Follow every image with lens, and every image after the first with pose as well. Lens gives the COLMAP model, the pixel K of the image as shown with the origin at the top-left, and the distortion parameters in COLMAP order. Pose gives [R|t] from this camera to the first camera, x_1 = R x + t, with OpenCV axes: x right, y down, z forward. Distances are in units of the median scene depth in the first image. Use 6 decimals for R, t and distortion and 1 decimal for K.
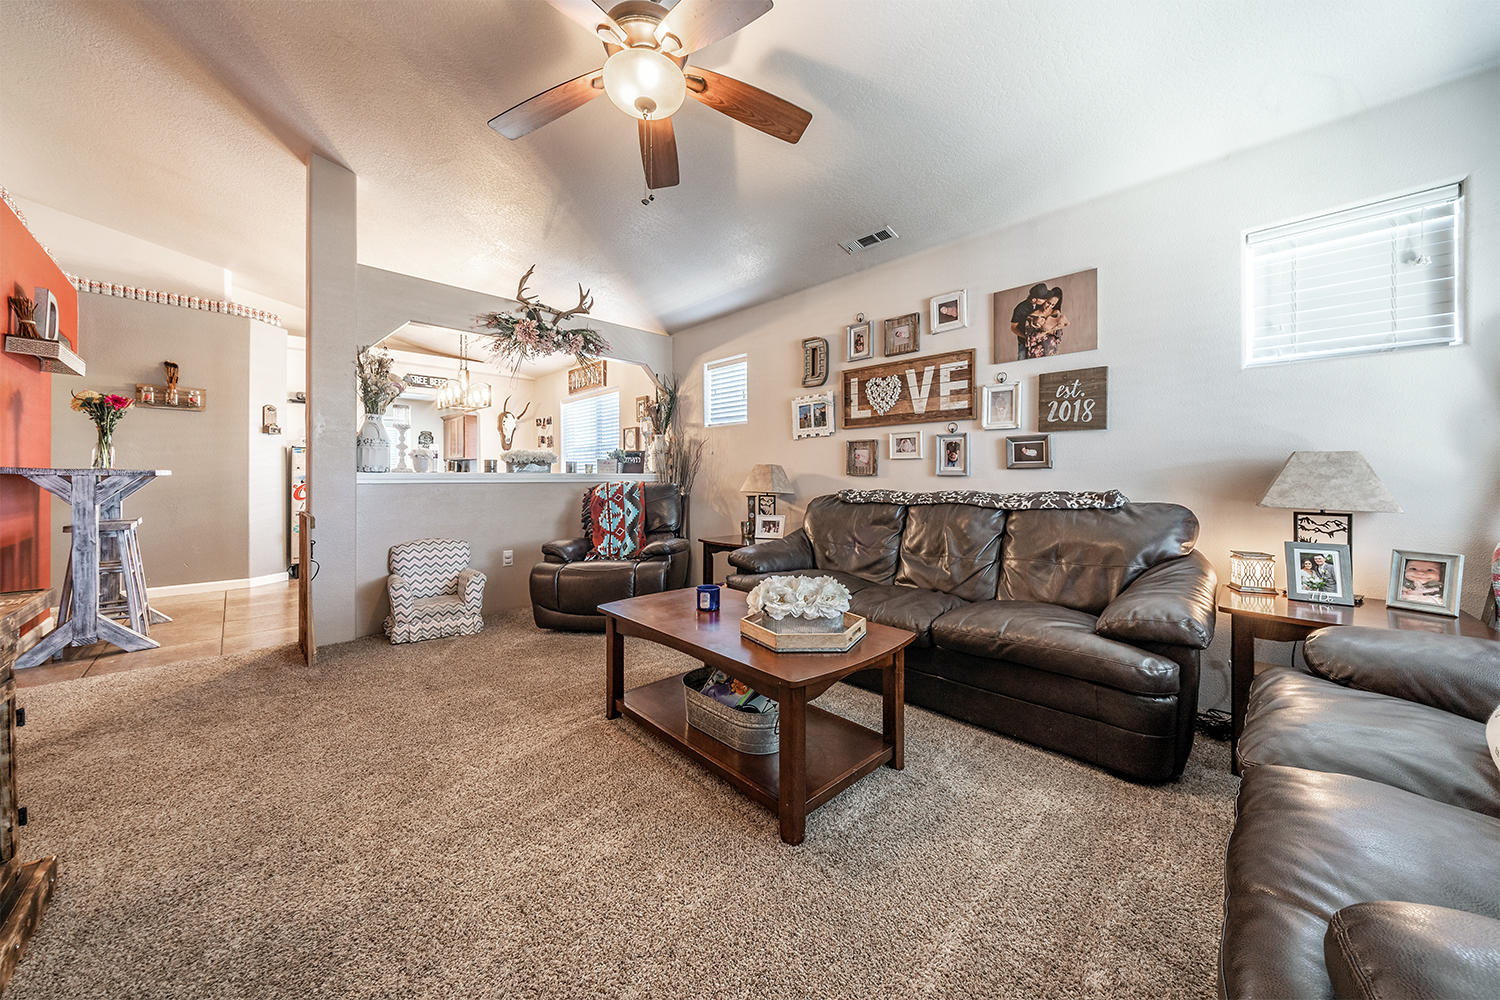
lens RADIAL K [[523.9, 0, 747.9], [0, 523.9, 477.5], [0, 0, 1]] dist [-0.000632, -0.000200]
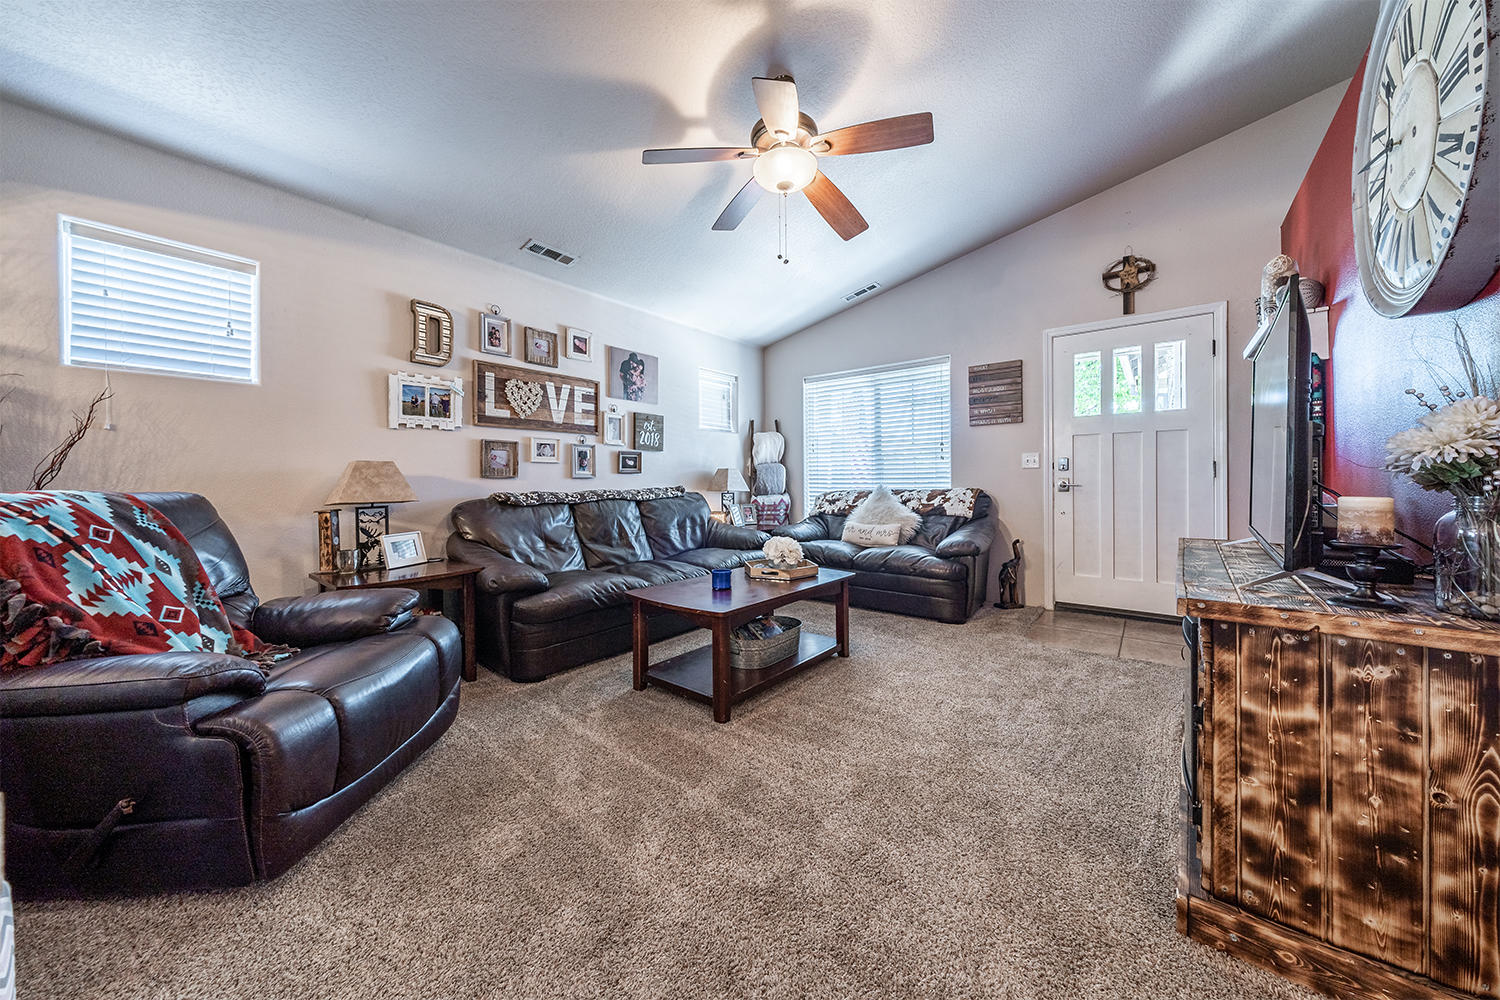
lens RADIAL K [[522.4, 0, 745.5], [0, 522.4, 481.1], [0, 0, 1]] dist [0.000176, -0.000152]
pose [[-0.127582, -0.001213, 0.991827, -0.756542], [0.006702, 0.999975, 0.002085, 0.003122], [-0.991805, 0.006913, -0.127570, 0.660903]]
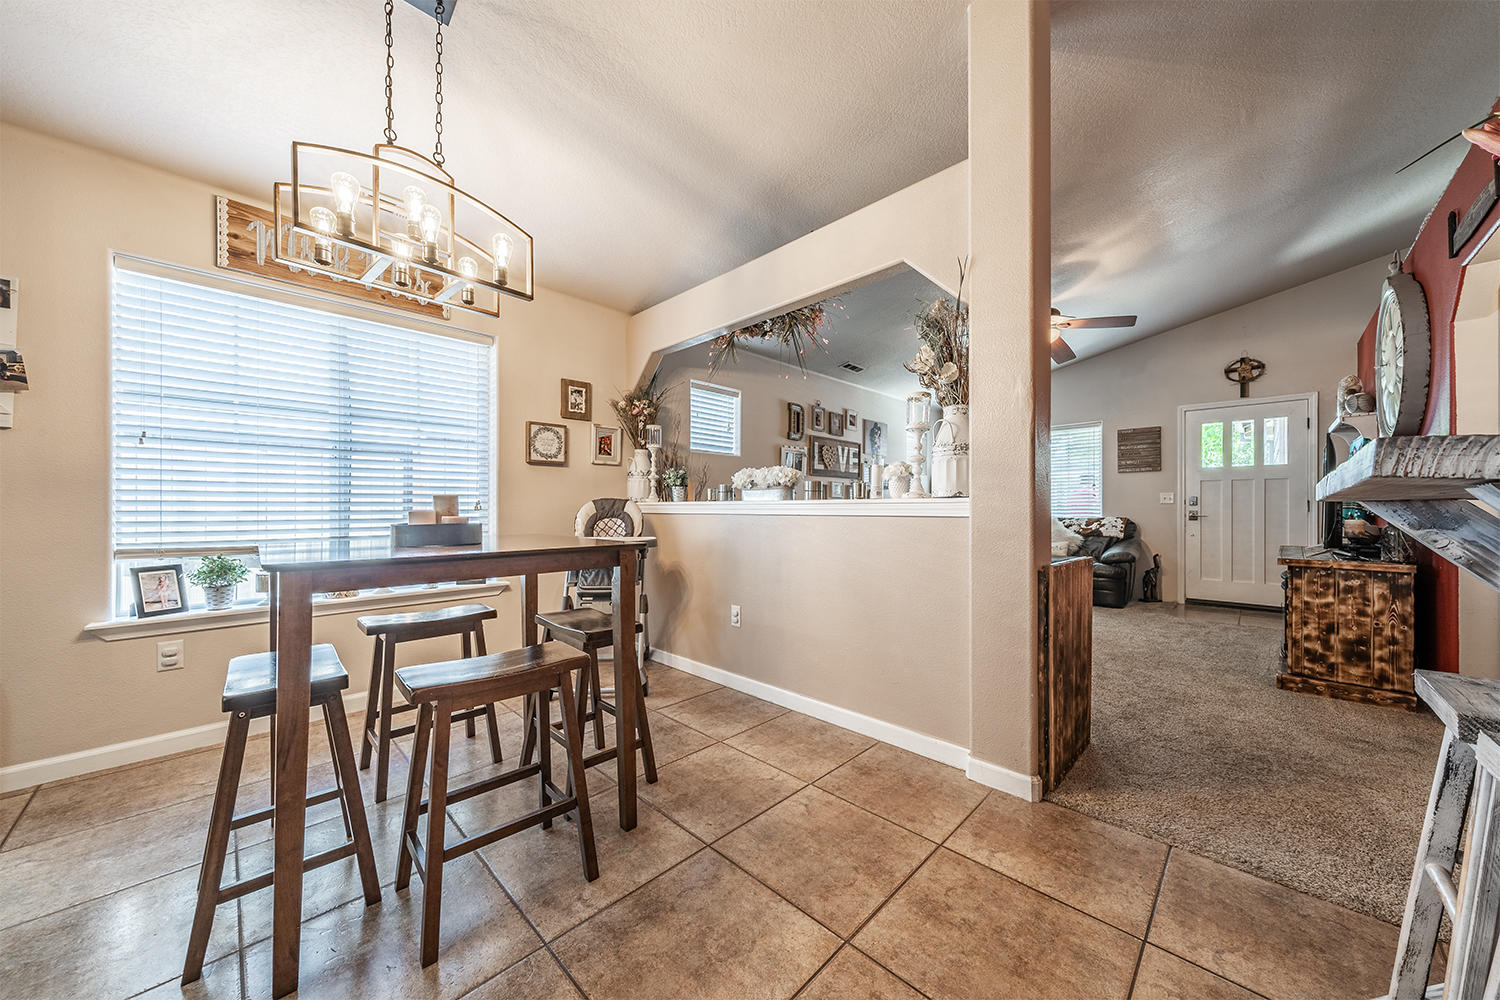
lens RADIAL K [[527.4, 0, 750.7], [0, 527.4, 506.4], [0, 0, 1]] dist [-0.000113, -0.000125]
pose [[-0.026554, 0.004019, 0.999639, -1.280072], [-0.002998, 0.999987, -0.004100, 0.000963], [-0.999643, -0.003106, -0.026542, 1.208315]]
